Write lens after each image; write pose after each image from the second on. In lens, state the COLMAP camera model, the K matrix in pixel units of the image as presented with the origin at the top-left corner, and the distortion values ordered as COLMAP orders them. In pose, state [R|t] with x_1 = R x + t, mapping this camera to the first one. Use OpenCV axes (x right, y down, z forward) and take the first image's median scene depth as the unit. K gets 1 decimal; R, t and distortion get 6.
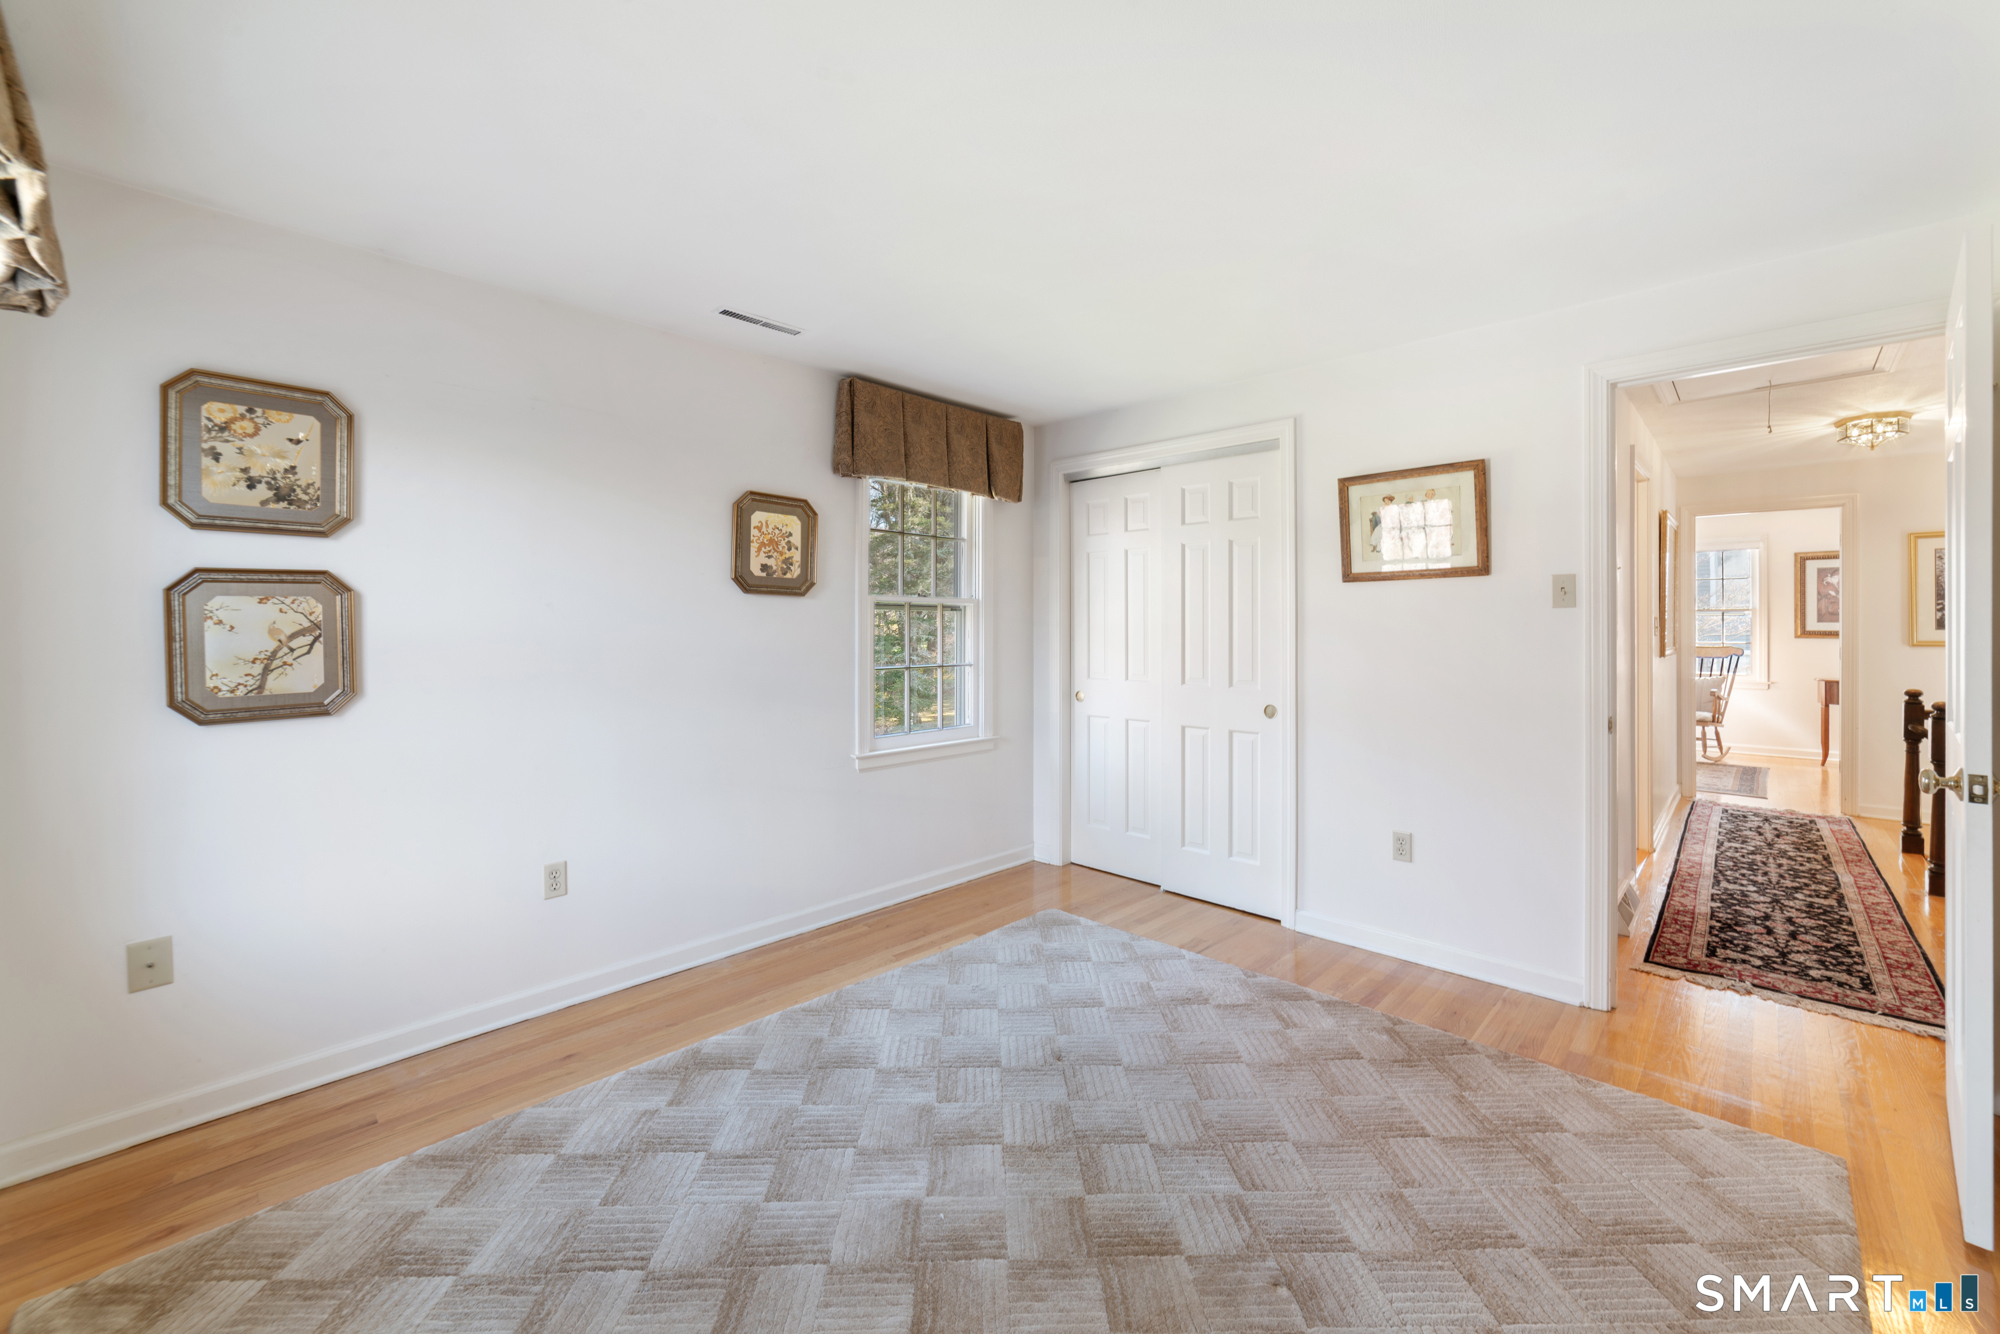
lens RADIAL K [[788.5, 0, 1011.6], [0, 788.5, 623.2], [0, 0, 1]] dist [-0.012212, 0.000118]
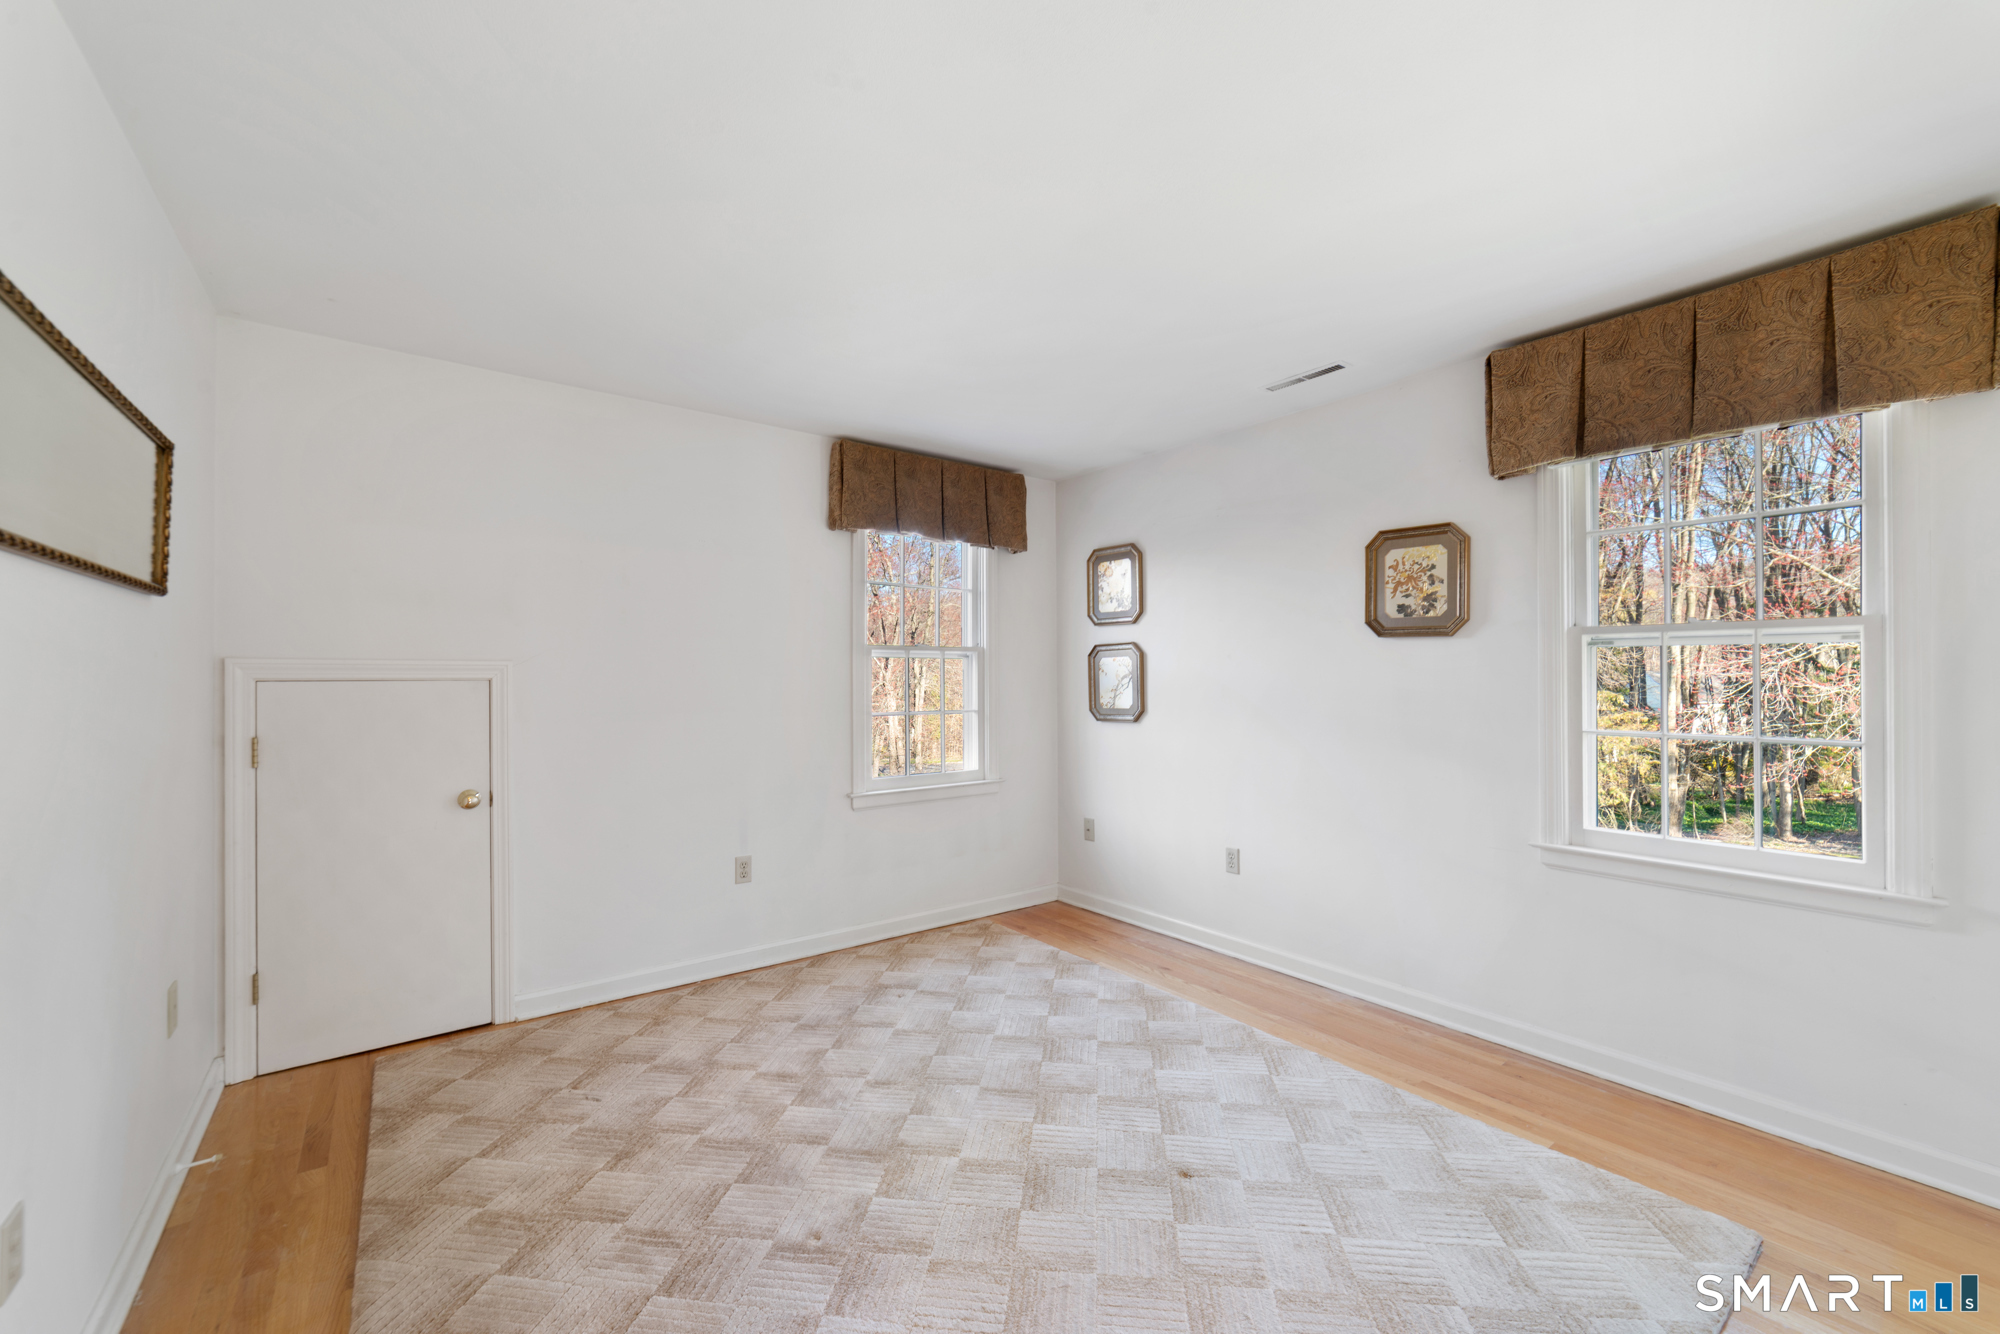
lens RADIAL K [[788.5, 0, 1000.5], [0, 788.5, 674.2], [0, 0, 1]] dist [-0.012212, 0.000118]
pose [[-0.145195, 0.003465, -0.989397, 0.736402], [0.011268, 0.999935, 0.001848, 0.000181], [0.989339, -0.010880, -0.145225, 0.726852]]
